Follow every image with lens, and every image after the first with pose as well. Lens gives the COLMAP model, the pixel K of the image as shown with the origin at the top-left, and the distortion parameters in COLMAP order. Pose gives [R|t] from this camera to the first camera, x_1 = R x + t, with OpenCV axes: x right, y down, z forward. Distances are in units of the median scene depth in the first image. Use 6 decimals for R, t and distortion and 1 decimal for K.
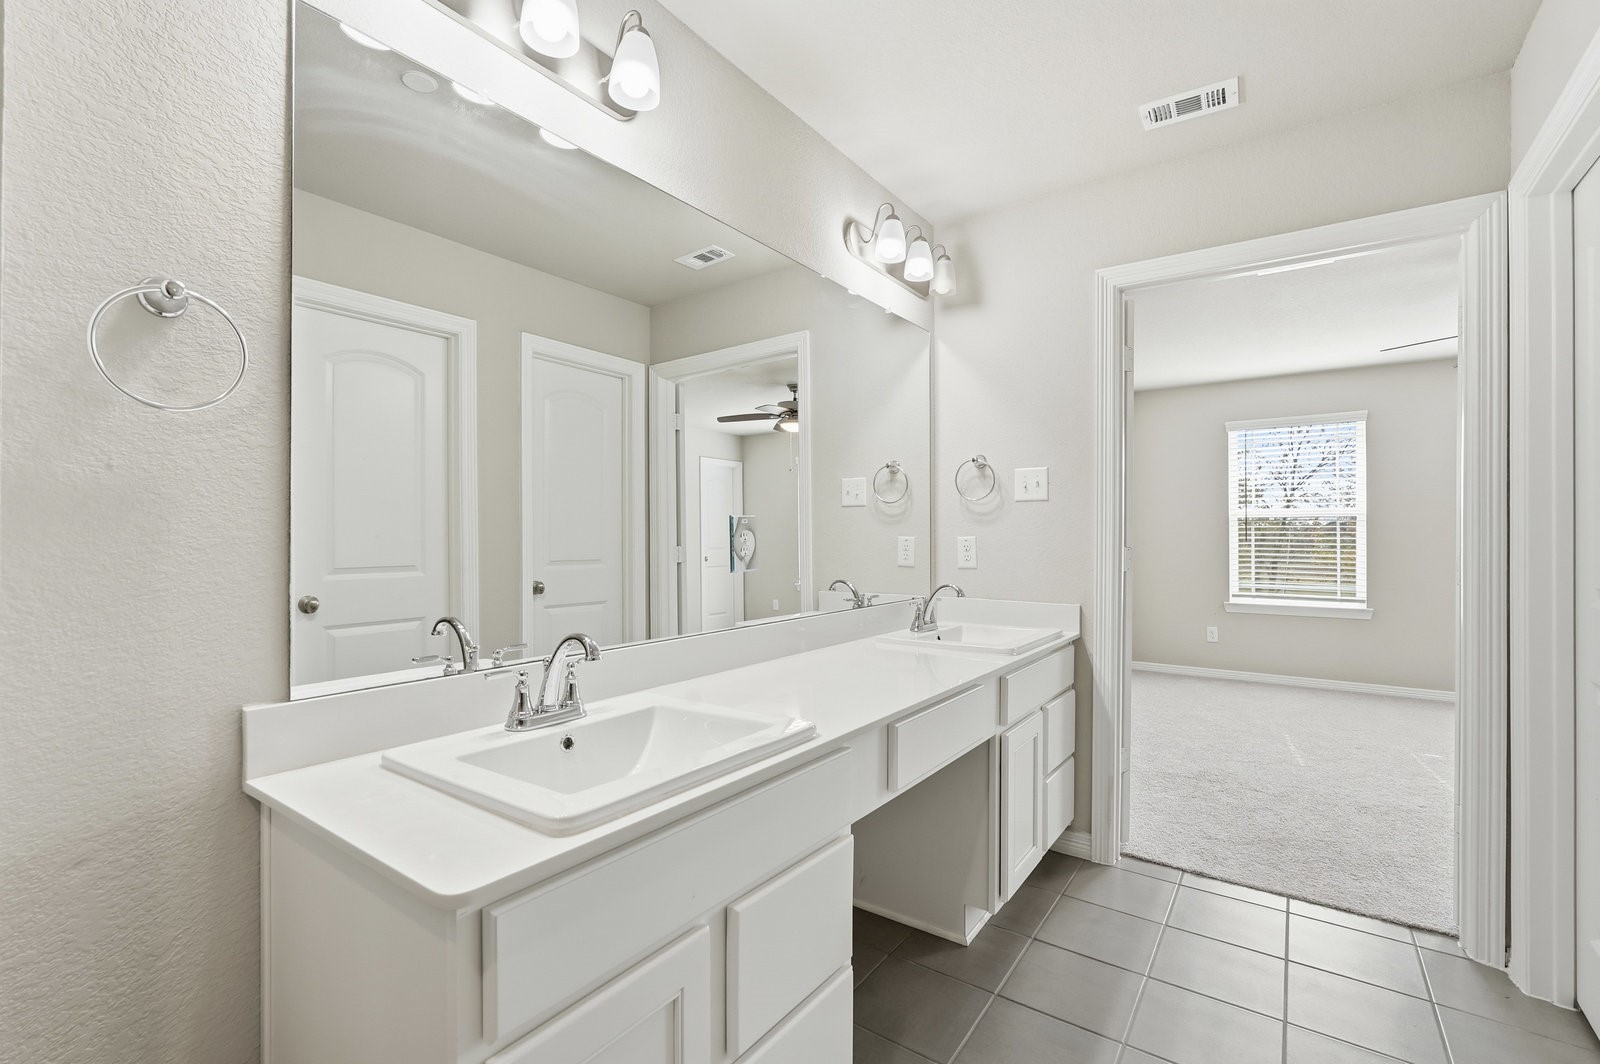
lens RADIAL K [[703.3, 0, 798.0], [0, 703.3, 533.0], [0, 0, 1]] dist [-0.015119, 0.007724]
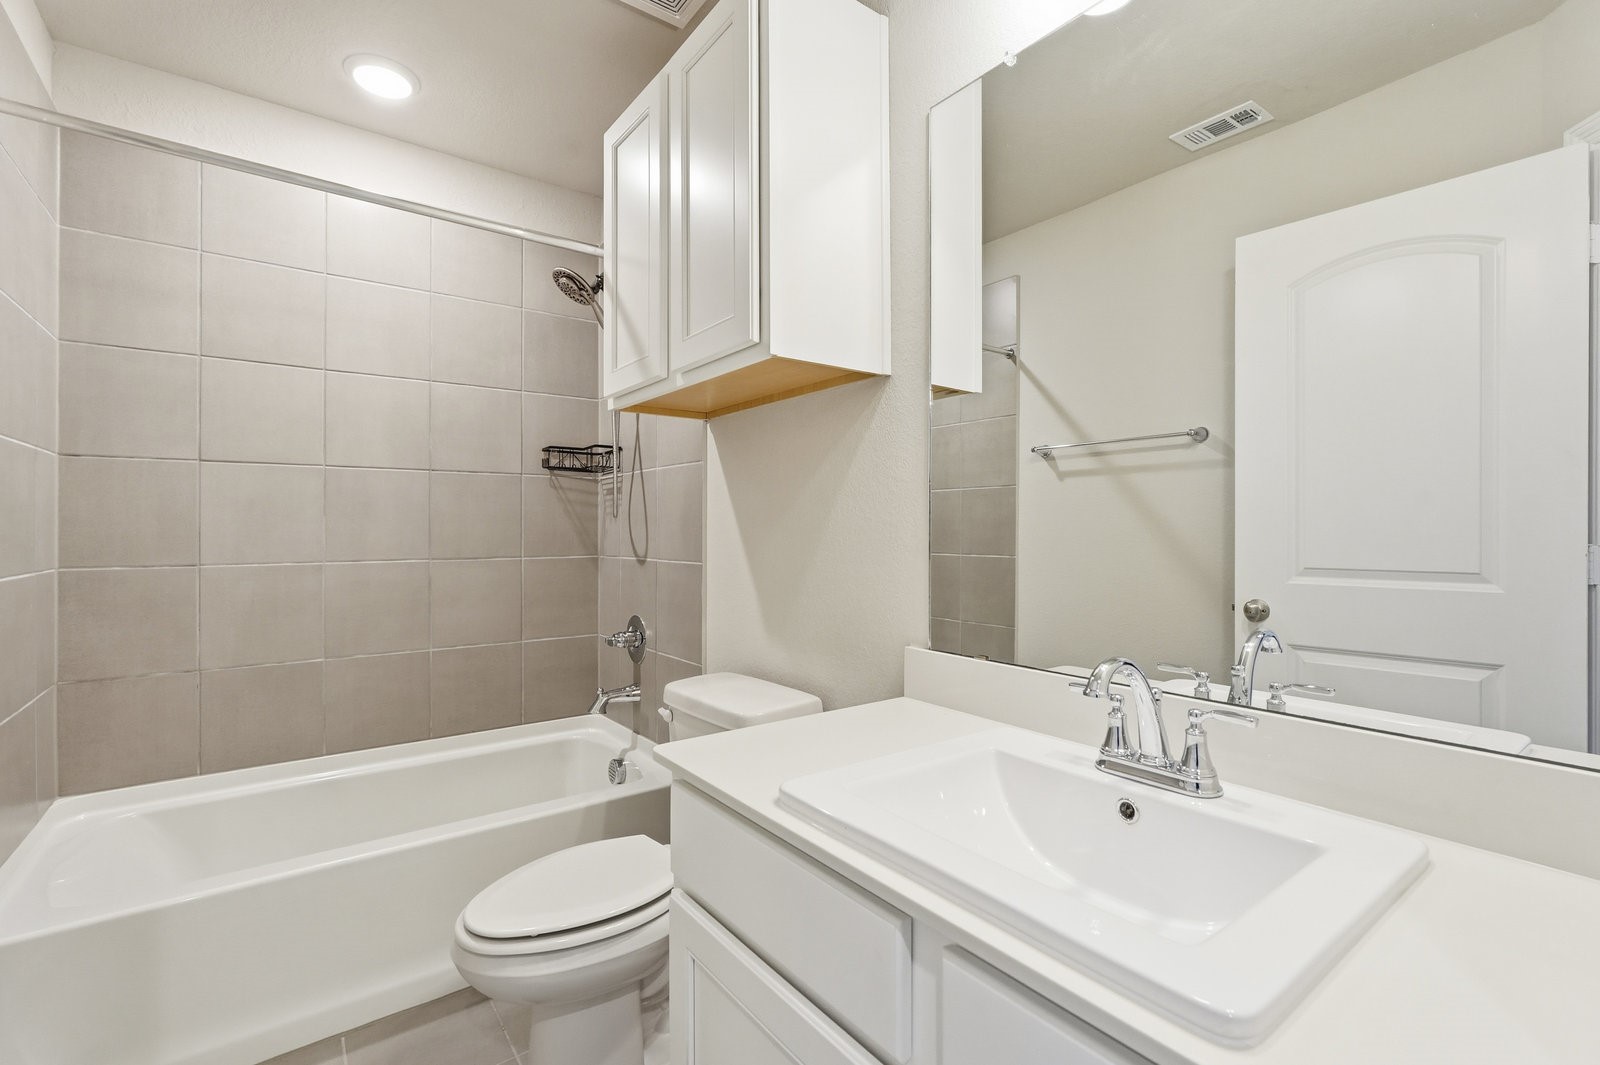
lens RADIAL K [[703.3, 0, 798.0], [0, 703.3, 533.5], [0, 0, 1]] dist [-0.015119, 0.007724]
pose [[-0.296591, -0.002172, -0.955002, 0.214460], [-0.002827, 0.999995, -0.001396, 0.005453], [0.955000, 0.002286, -0.296596, 0.398804]]
